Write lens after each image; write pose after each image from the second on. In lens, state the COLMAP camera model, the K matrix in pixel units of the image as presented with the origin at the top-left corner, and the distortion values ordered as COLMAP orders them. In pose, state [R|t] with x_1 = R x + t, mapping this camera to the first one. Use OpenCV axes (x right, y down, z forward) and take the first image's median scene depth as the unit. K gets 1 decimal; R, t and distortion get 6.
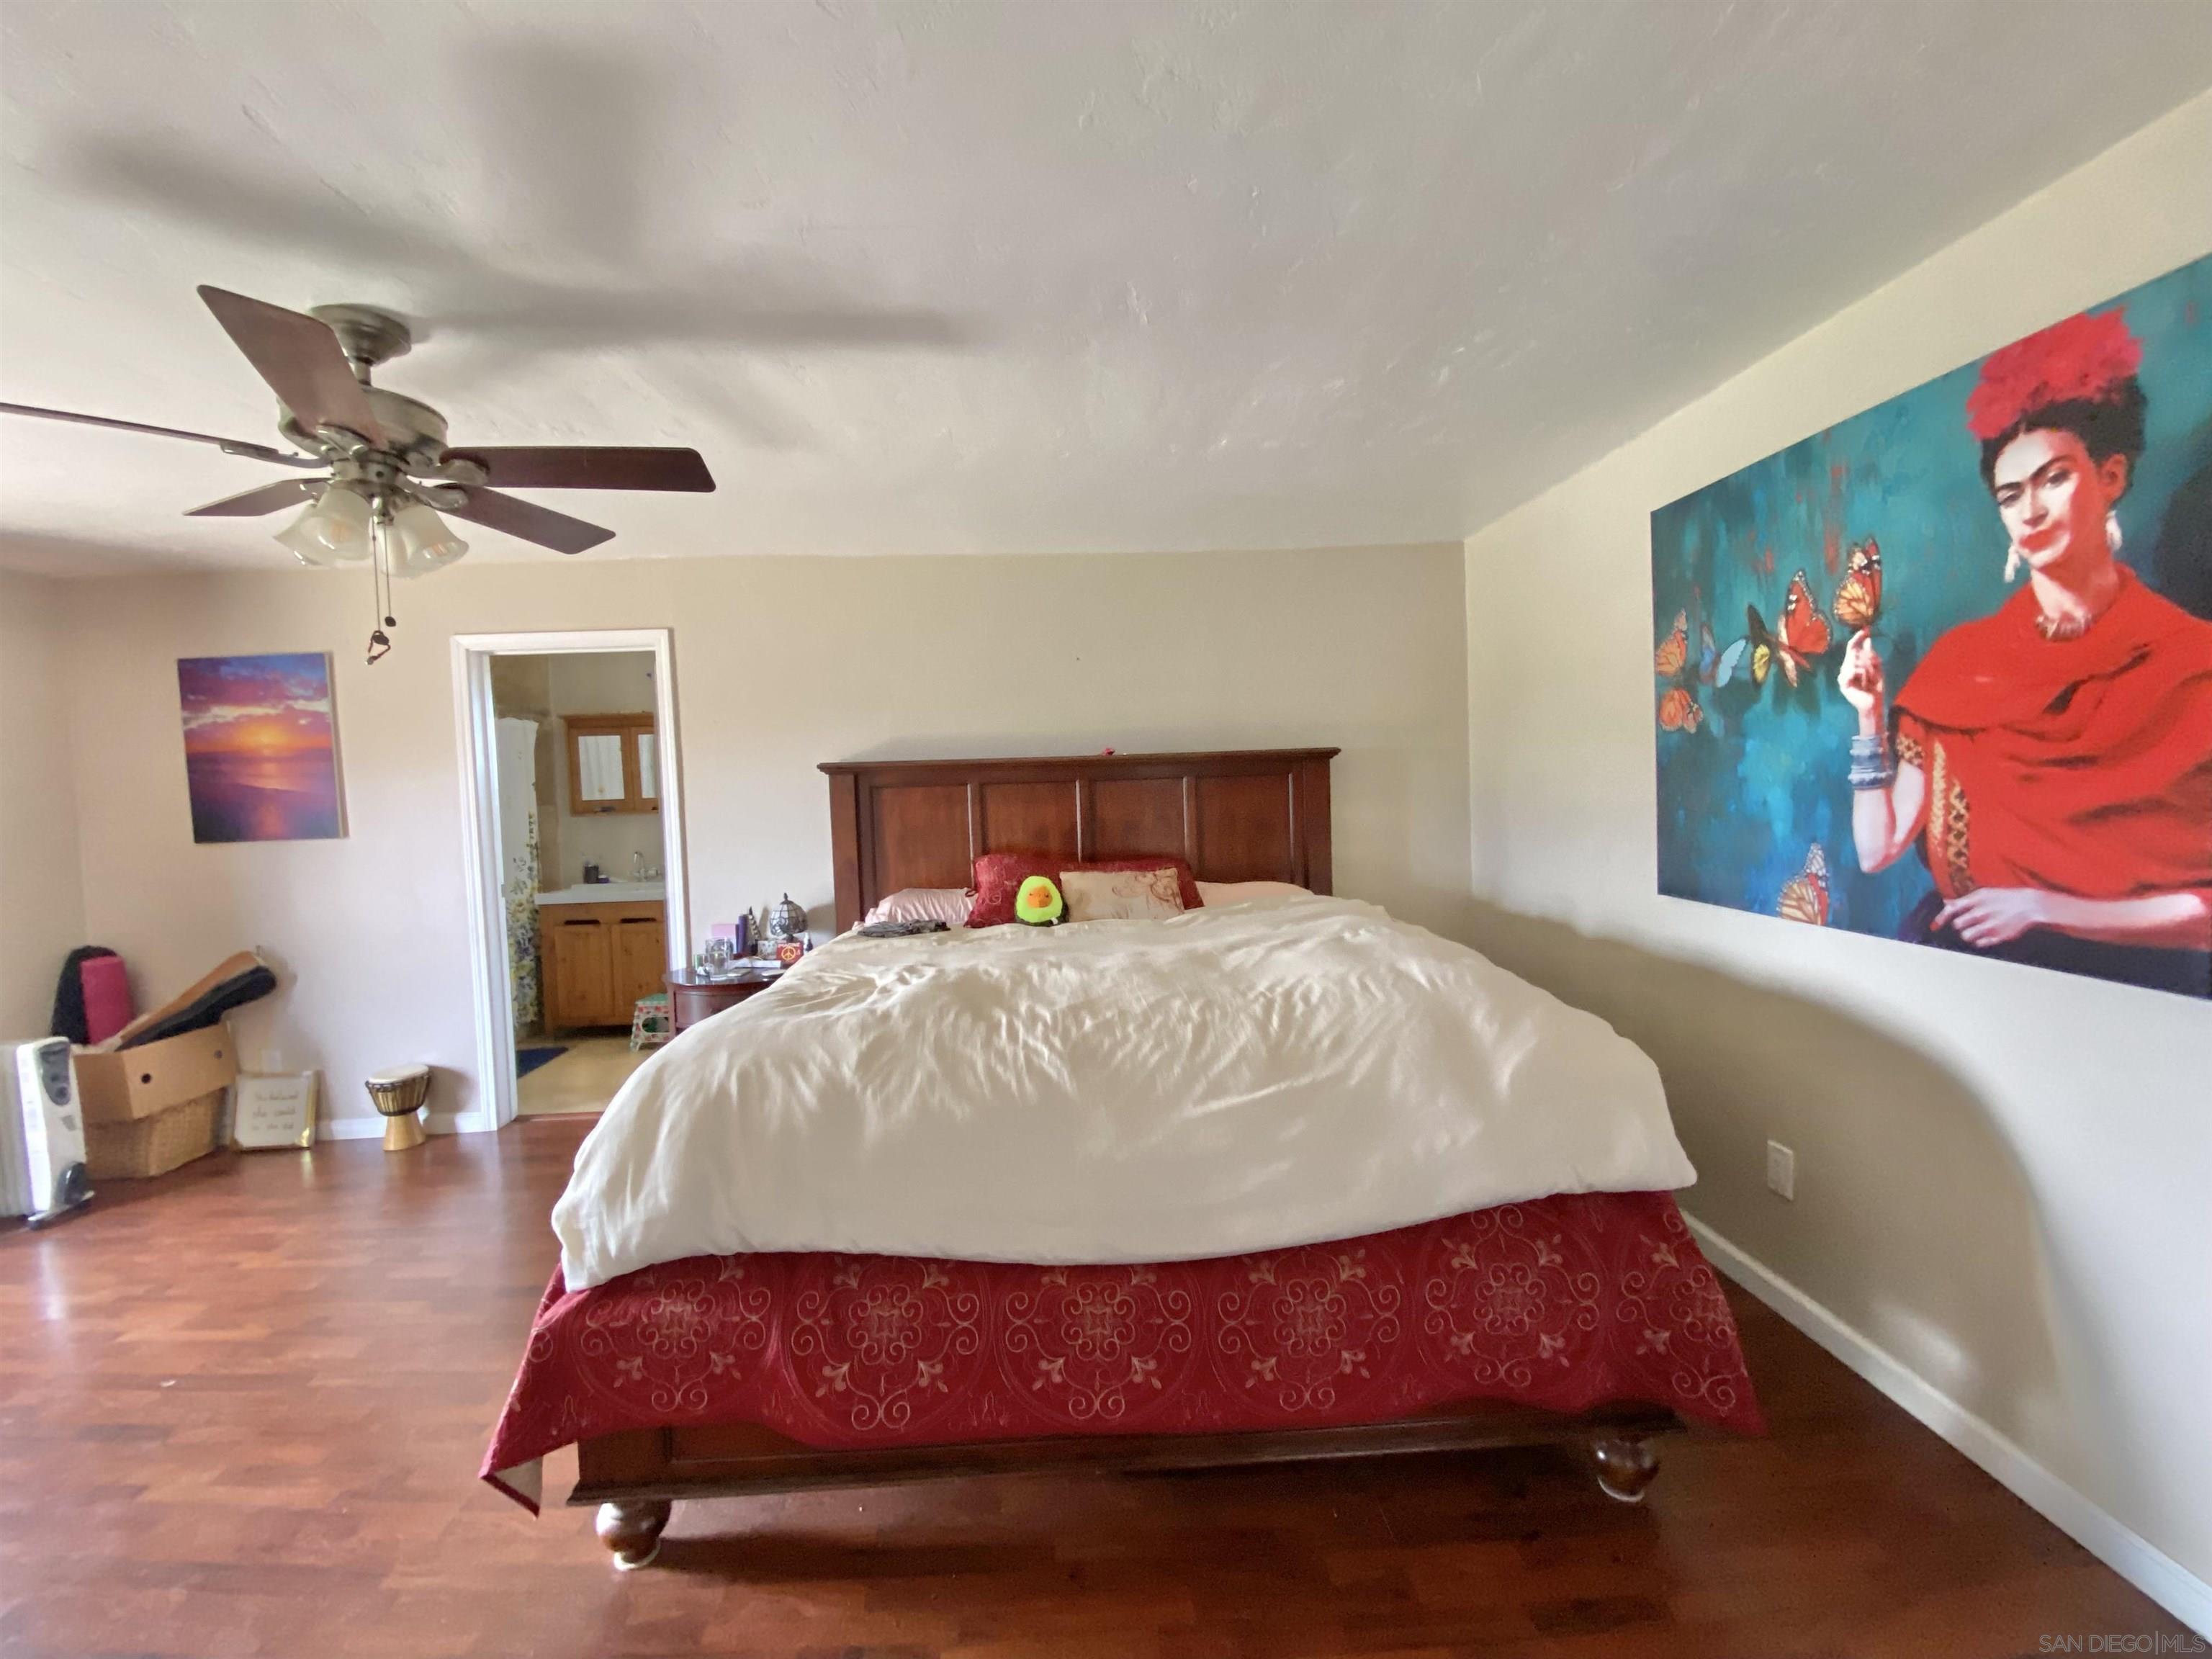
lens RADIAL K [[891.7, 0, 1092.5], [0, 891.7, 811.5], [0, 0, 1]] dist [0.002045, -0.012689]
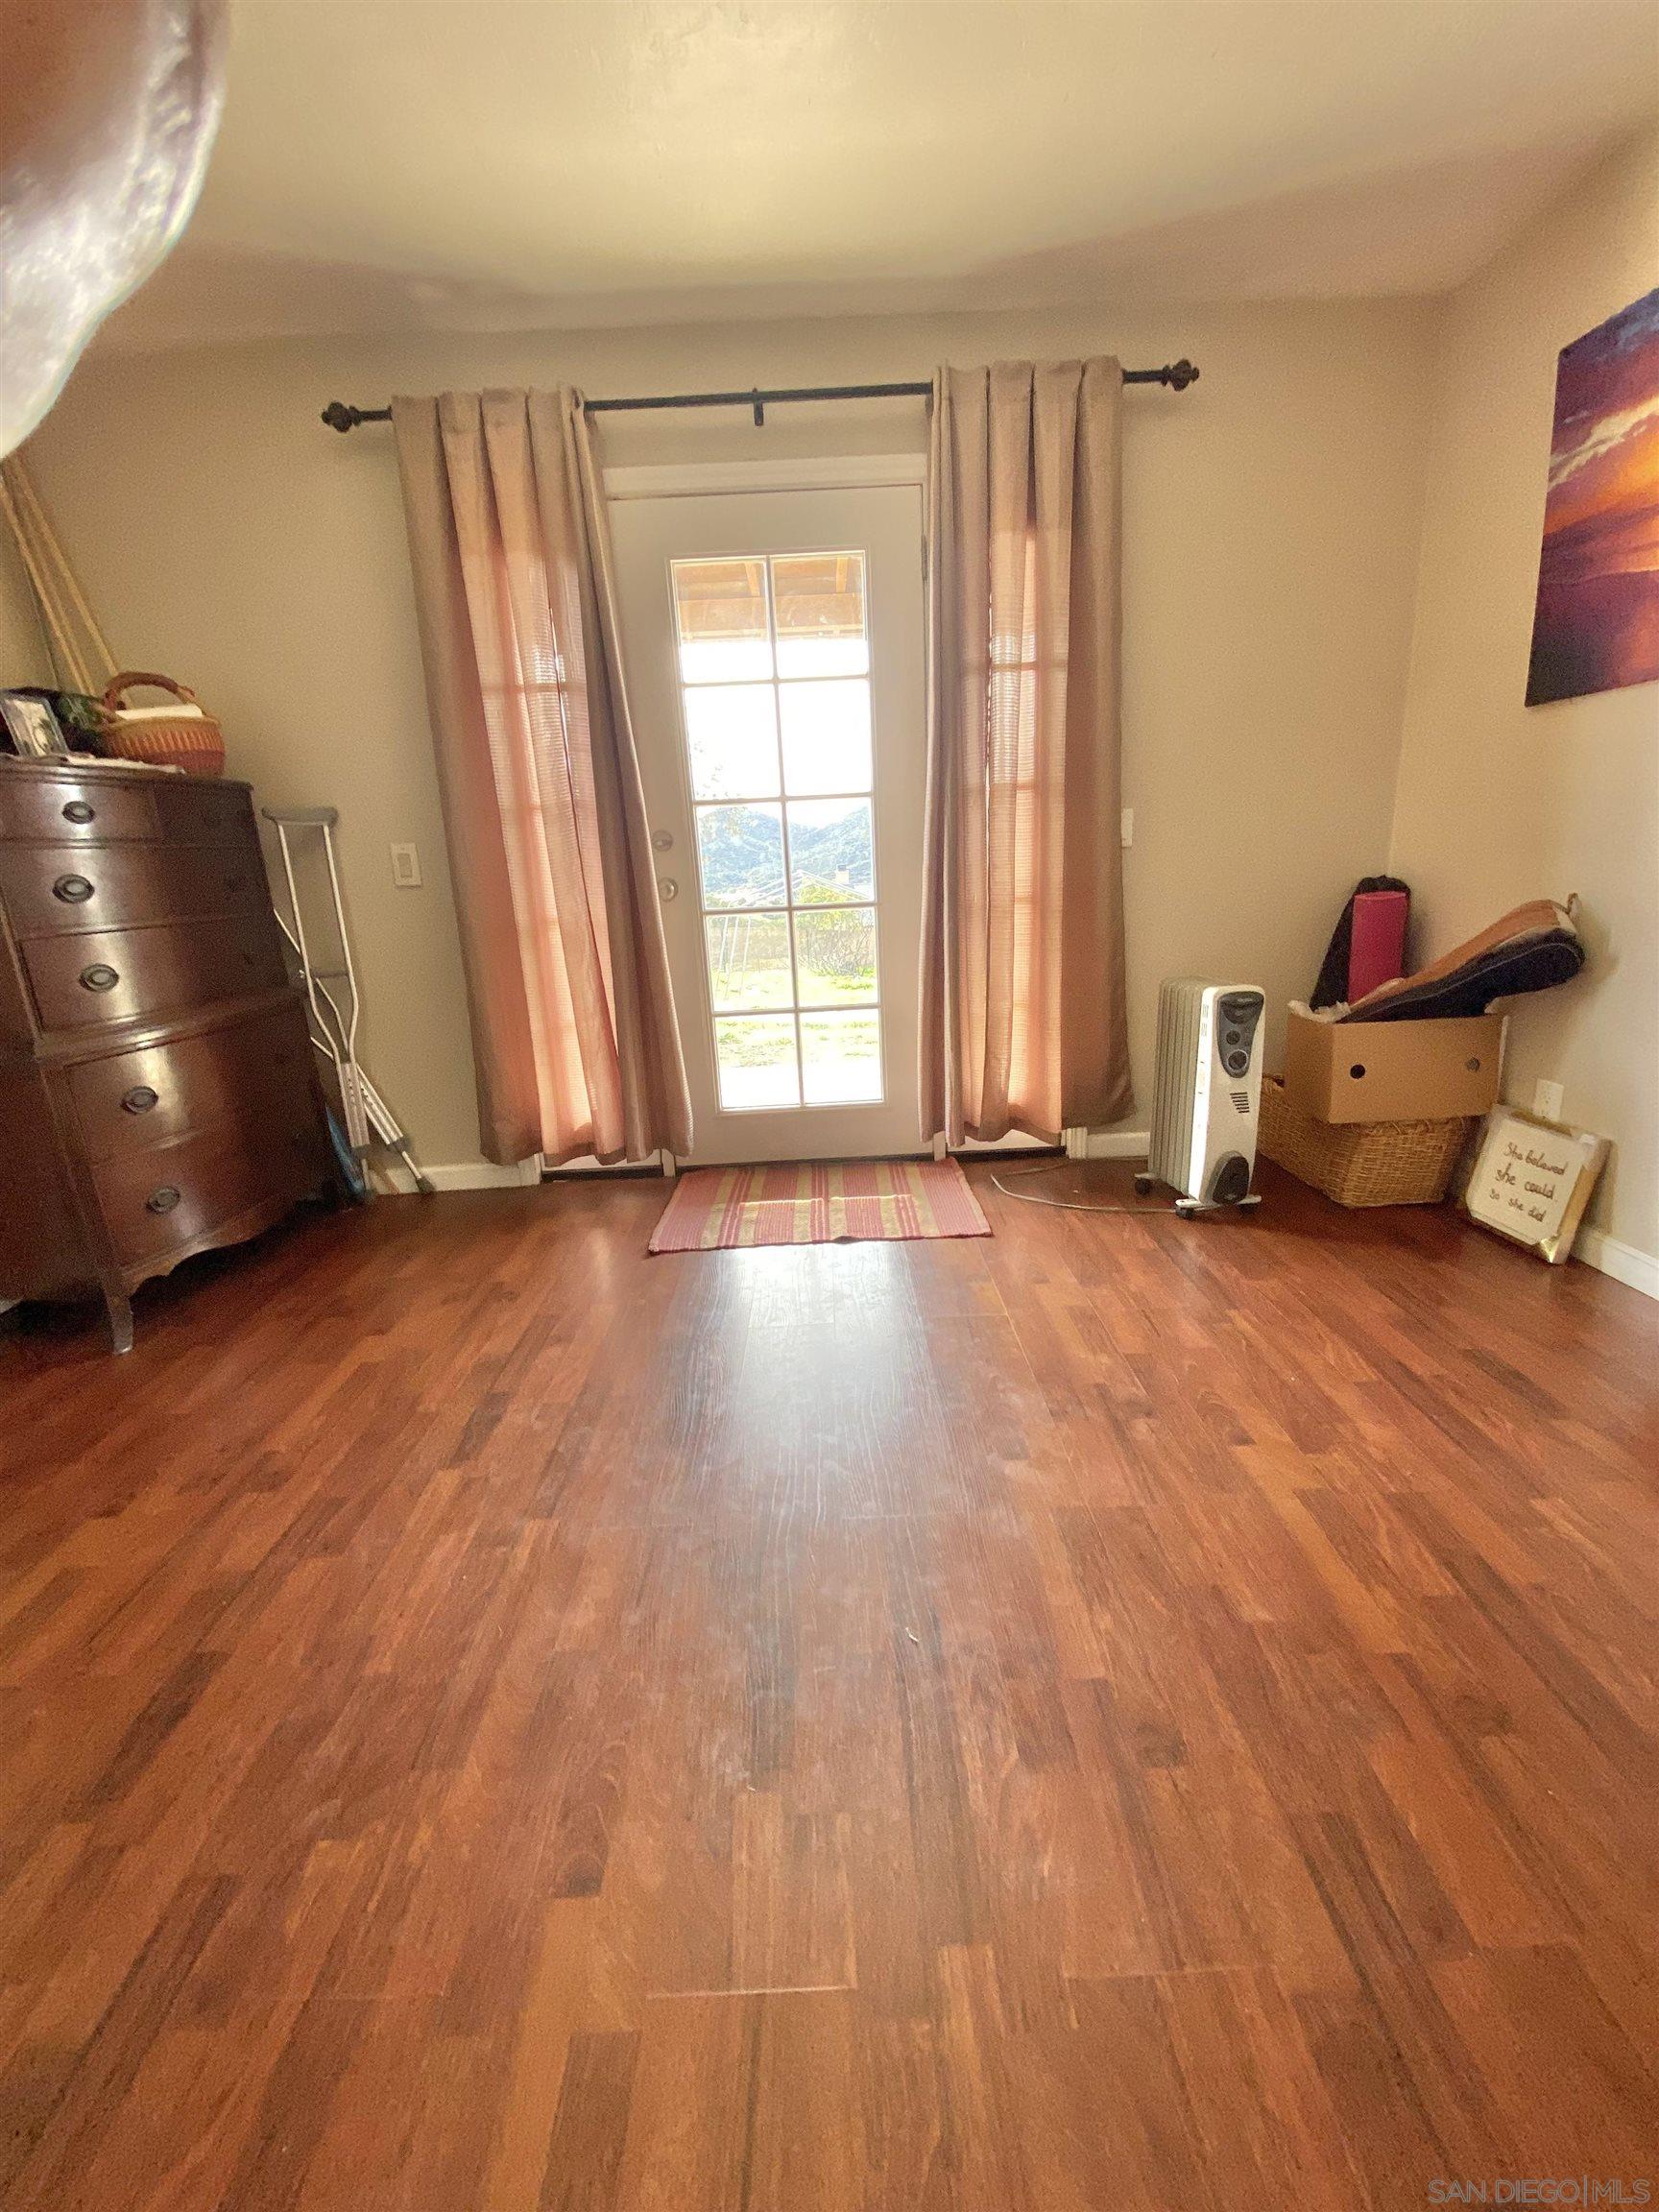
lens RADIAL K [[891.7, 0, 839.8], [0, 891.7, 1110.9], [0, 0, 1]] dist [0.002045, -0.012689]
pose [[-0.017963, 0.309939, -0.950587, -0.368284], [0.018407, 0.950681, 0.309622, 0.101841], [0.999669, -0.011936, -0.022782, 0.557828]]
